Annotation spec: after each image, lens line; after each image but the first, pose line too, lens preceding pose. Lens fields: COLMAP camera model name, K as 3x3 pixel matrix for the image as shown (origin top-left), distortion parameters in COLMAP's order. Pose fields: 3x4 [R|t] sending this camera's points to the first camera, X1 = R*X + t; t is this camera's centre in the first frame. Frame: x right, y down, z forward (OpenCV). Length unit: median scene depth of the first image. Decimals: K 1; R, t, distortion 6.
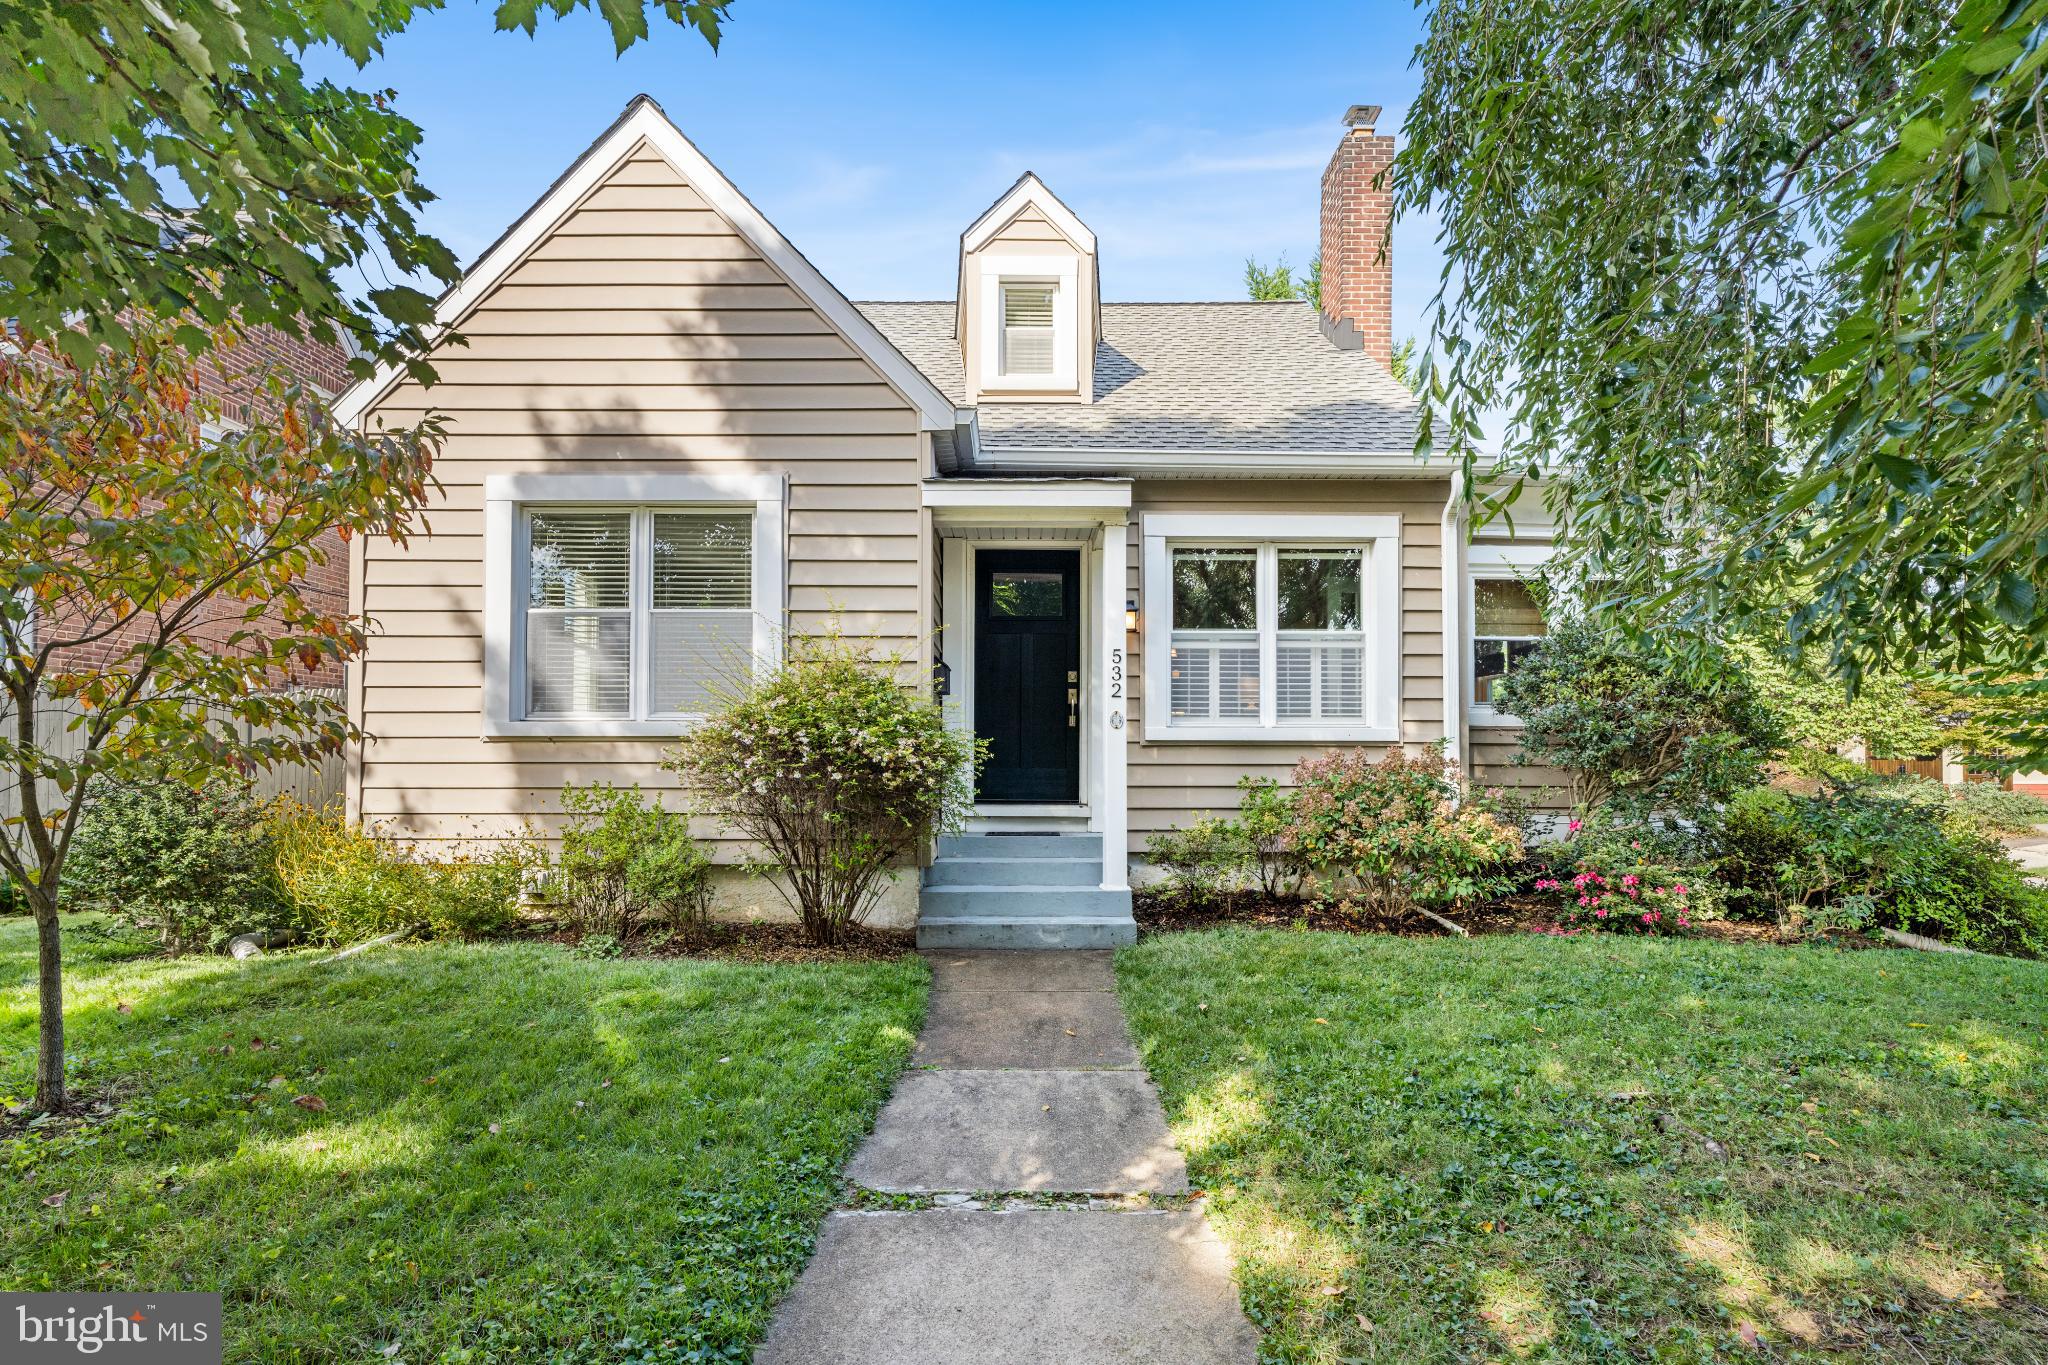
lens RADIAL K [[974.9, 0, 871.5], [0, 974.9, 738.3], [0, 0, 1]] dist [-0.000590, -0.001273]
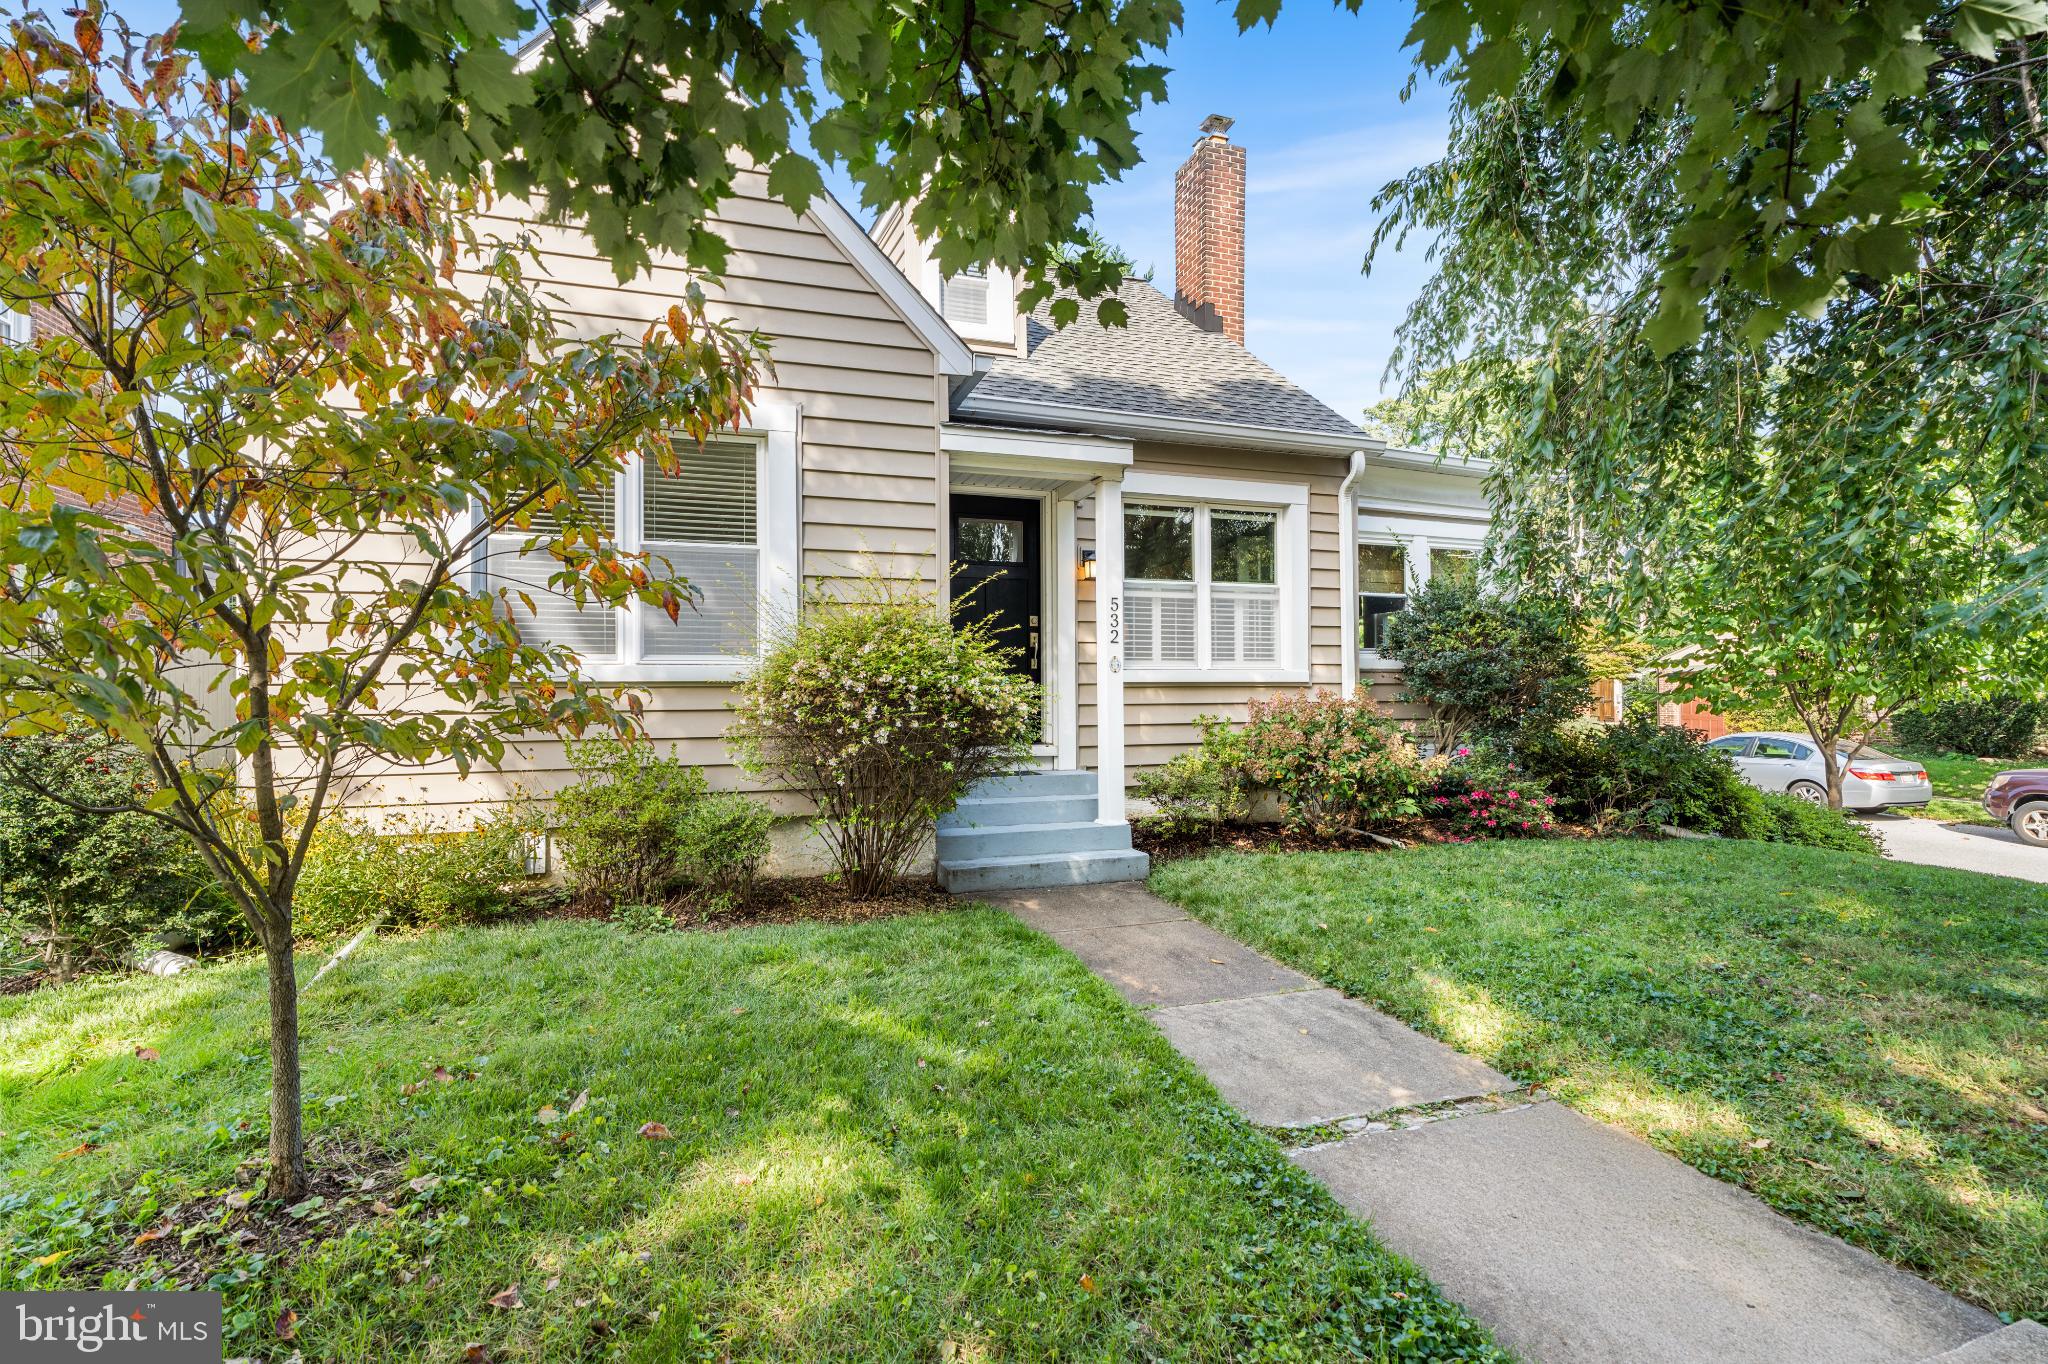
lens RADIAL K [[974.9, 0, 1009.1], [0, 974.9, 672.5], [0, 0, 1]] dist [-0.000590, -0.001273]
pose [[0.942861, -0.001044, 0.333186, -0.214175], [0.001692, 0.999997, -0.001652, -0.008281], [-0.333183, 0.002121, 0.942860, 0.037215]]
